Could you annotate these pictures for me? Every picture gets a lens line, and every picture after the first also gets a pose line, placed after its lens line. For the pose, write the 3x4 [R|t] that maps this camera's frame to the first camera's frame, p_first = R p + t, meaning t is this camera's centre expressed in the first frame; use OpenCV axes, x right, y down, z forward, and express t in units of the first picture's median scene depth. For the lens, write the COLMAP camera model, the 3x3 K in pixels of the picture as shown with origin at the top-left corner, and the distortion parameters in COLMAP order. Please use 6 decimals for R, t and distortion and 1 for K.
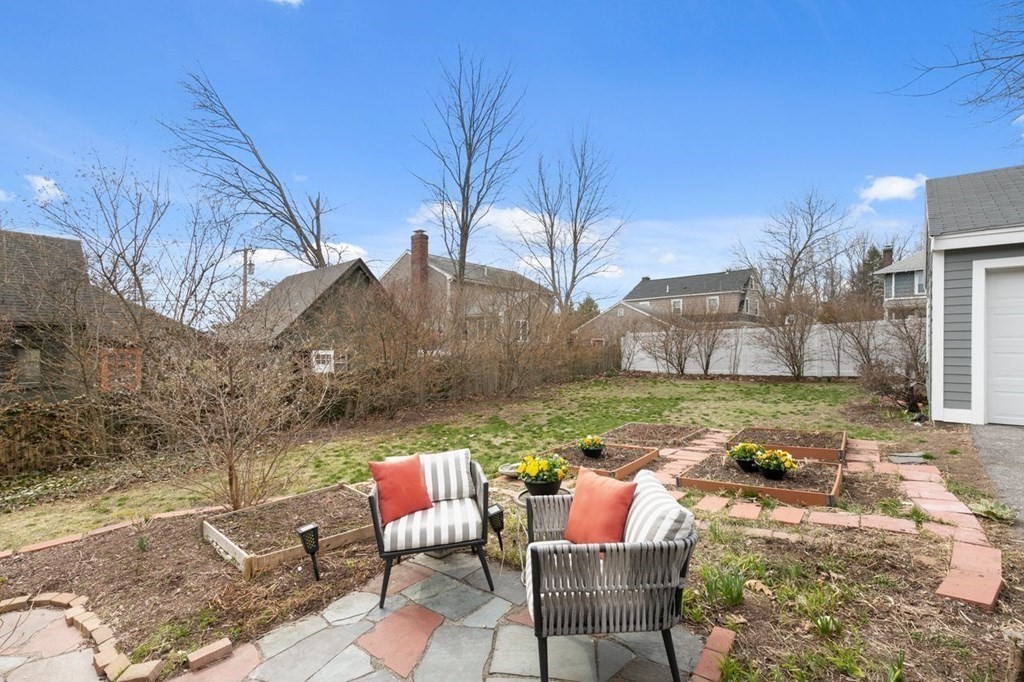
lens RADIAL K [[458.0, 0, 515.0], [0, 458.0, 348.2], [0, 0, 1]] dist [0.002961, 0.000183]
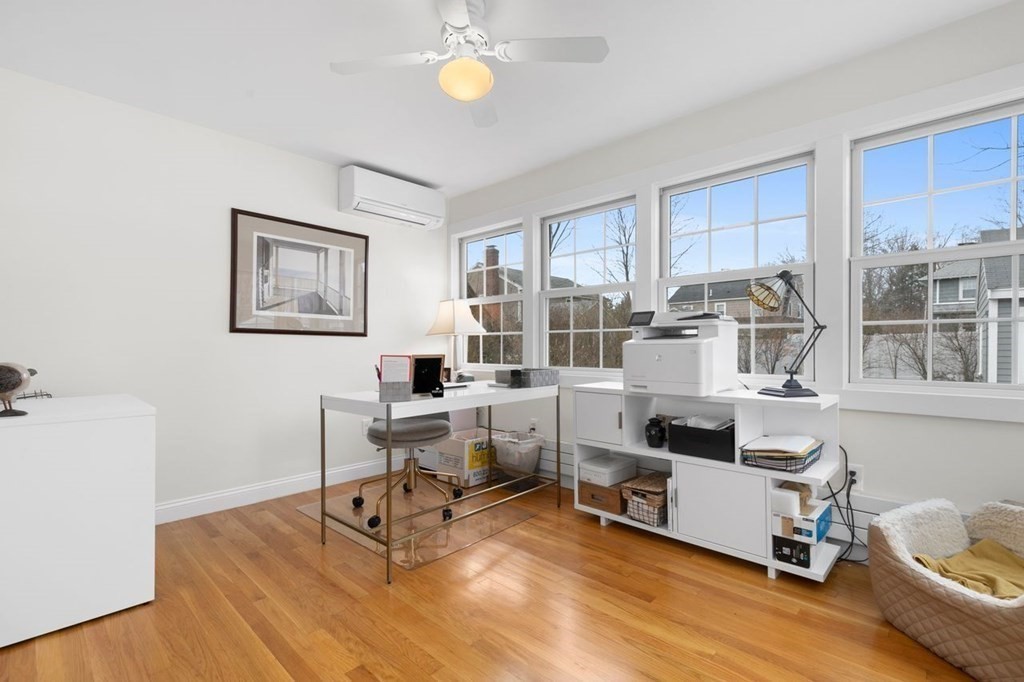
lens RADIAL K [[458.0, 0, 515.0], [0, 458.0, 348.2], [0, 0, 1]] dist [0.002961, 0.000183]
pose [[0.999003, -0.002386, -0.044569, -0.103177], [0.002712, 0.999970, 0.007238, -0.017218], [0.044550, -0.007352, 0.998980, -0.101060]]
